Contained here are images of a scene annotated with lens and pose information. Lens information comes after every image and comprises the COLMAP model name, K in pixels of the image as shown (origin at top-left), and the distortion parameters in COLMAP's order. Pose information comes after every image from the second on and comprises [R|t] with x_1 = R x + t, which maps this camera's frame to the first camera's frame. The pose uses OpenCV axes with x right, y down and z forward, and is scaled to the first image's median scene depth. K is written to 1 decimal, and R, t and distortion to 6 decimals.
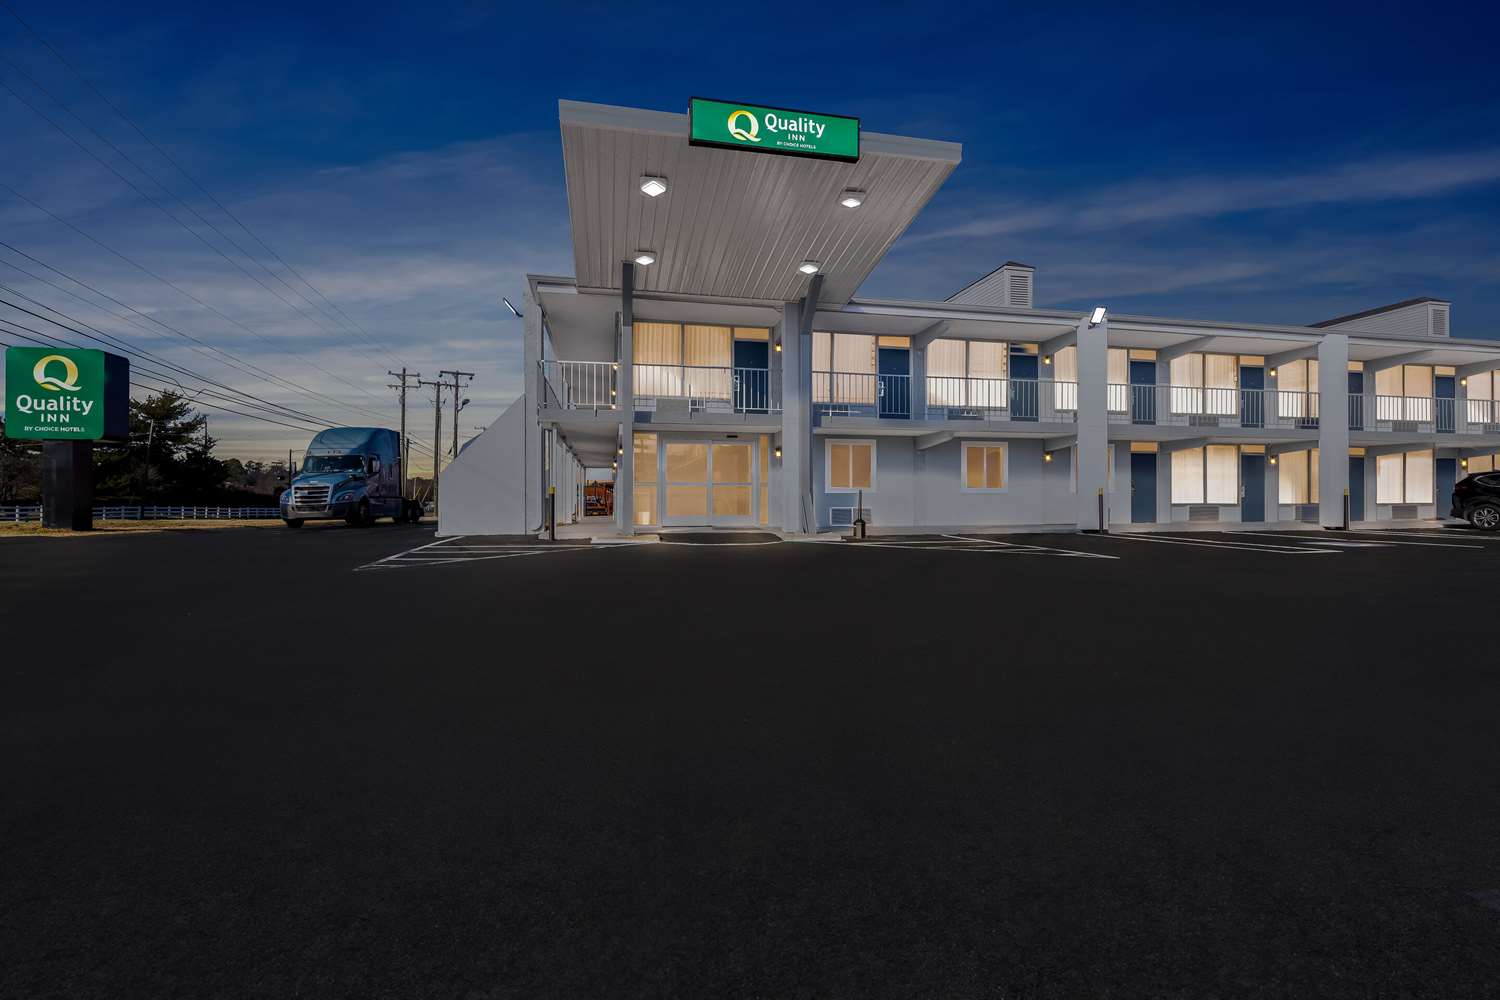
lens RADIAL K [[655.1, 0, 747.1], [0, 655.1, 483.0], [0, 0, 1]] dist [-0.000723, -0.000169]
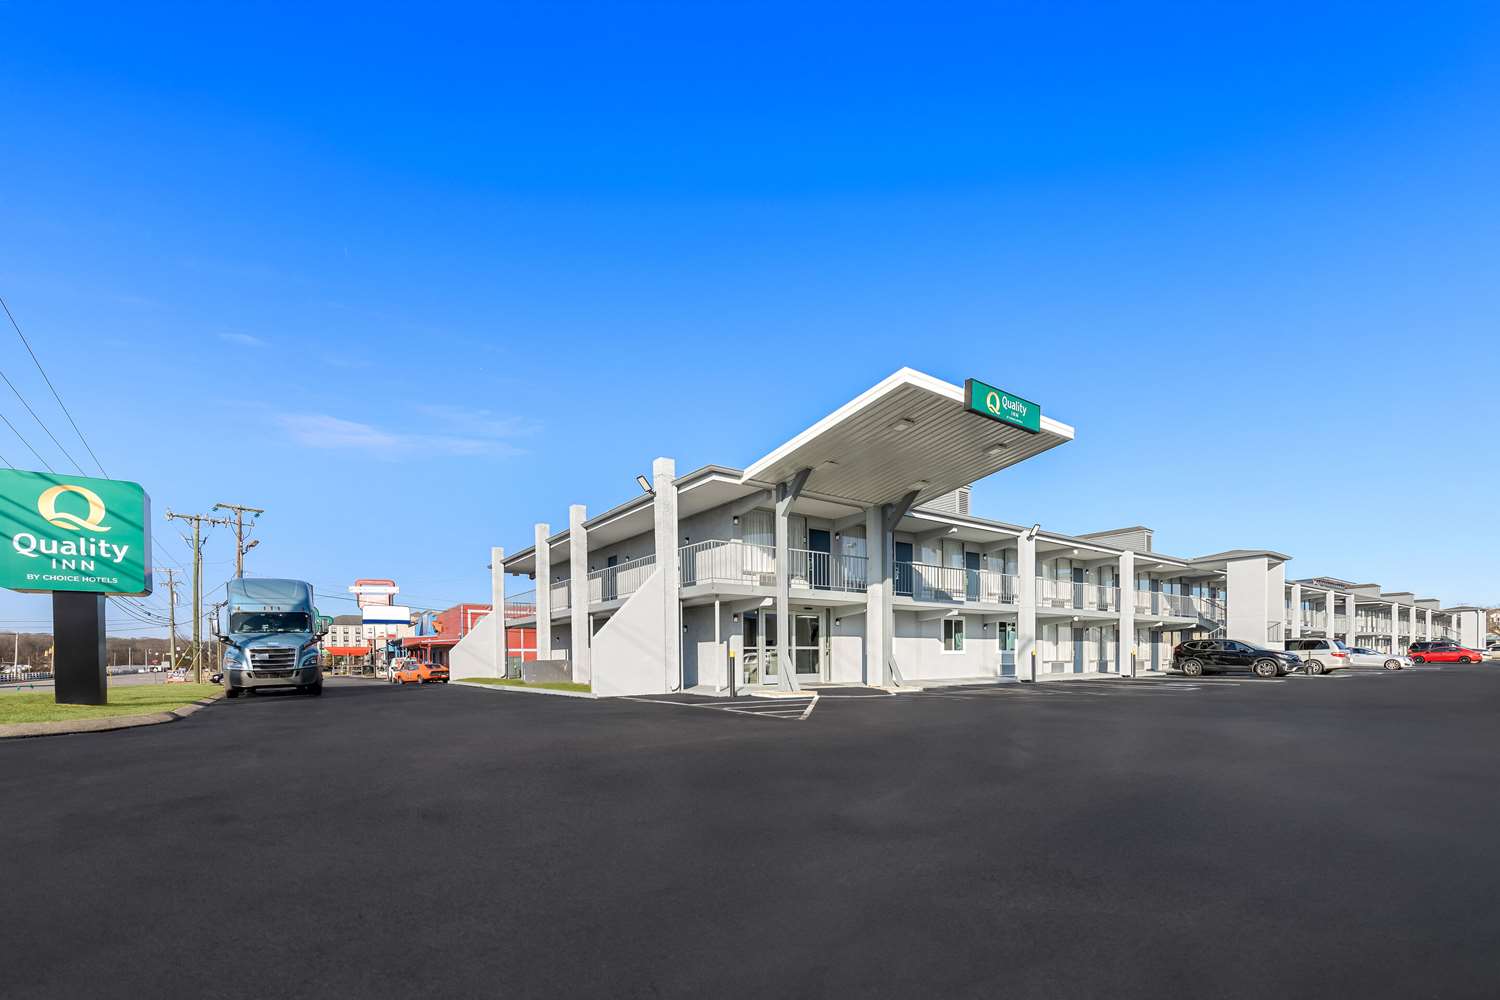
lens RADIAL K [[662.3, 0, 751.6], [0, 662.3, 656.1], [0, 0, 1]] dist [-0.000924, -0.000204]
pose [[0.912008, -0.004702, 0.410146, -0.570683], [-0.004280, 0.999771, 0.020980, -0.007653], [-0.410151, -0.020889, 0.911778, -0.065028]]
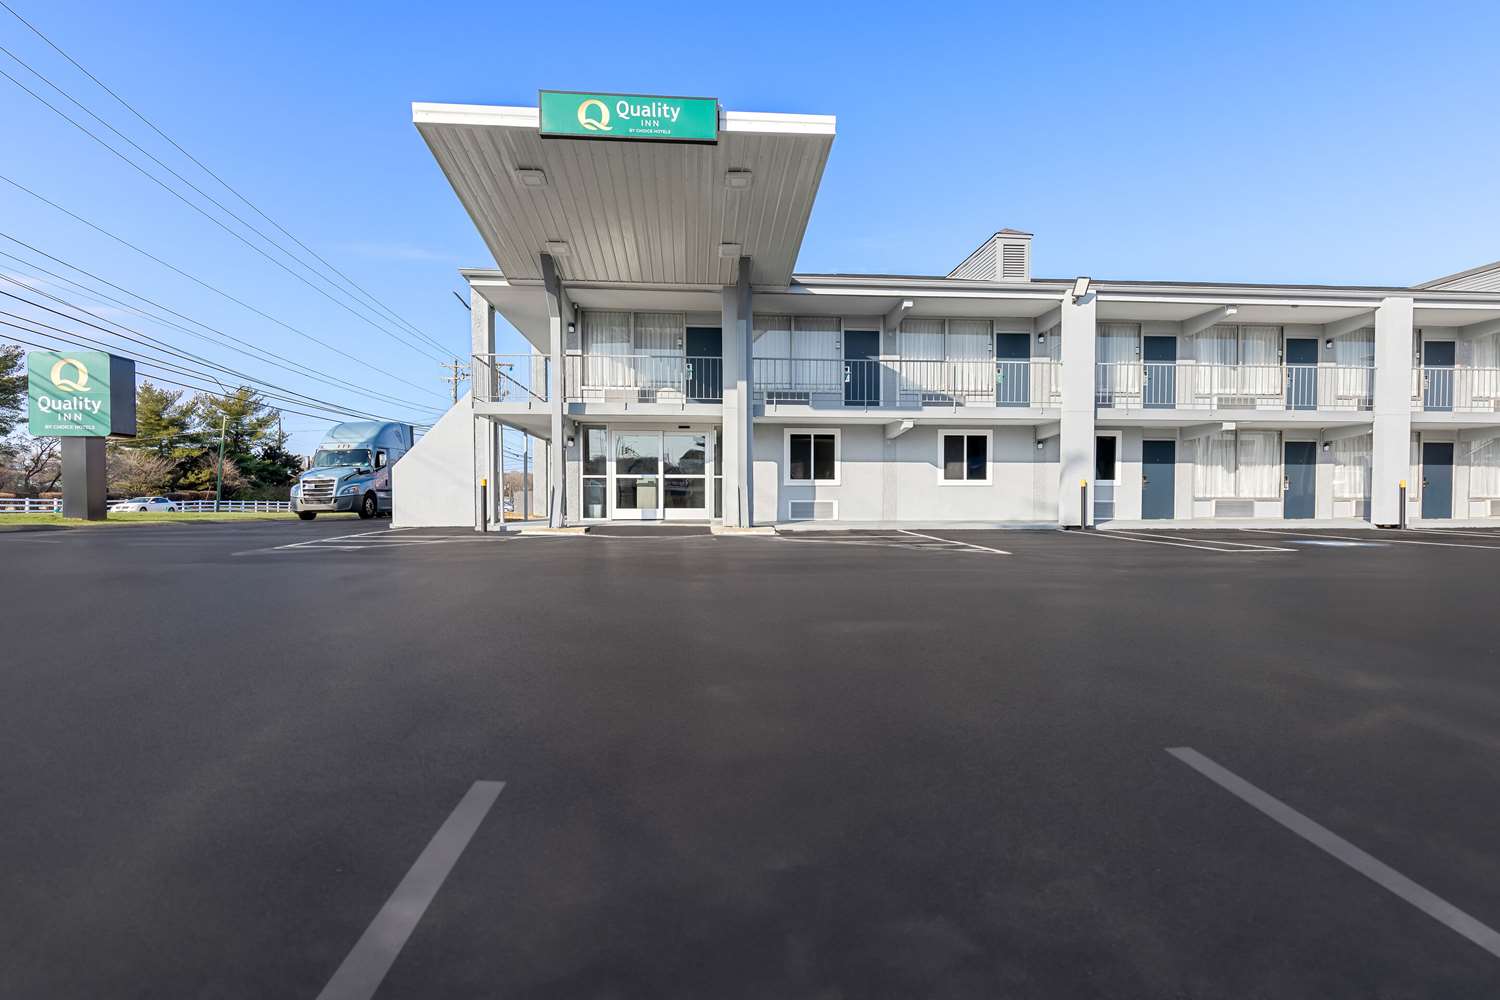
lens RADIAL K [[714.3, 0, 750.0], [0, 714.3, 500.0], [0, 0, 1]] dist [0.002668, 0.000428]
pose [[0.991710, 0.002005, -0.128482, 0.193590], [0.002174, 0.999473, 0.032373, 0.002532], [0.128479, -0.032384, 0.991183, -0.034838]]
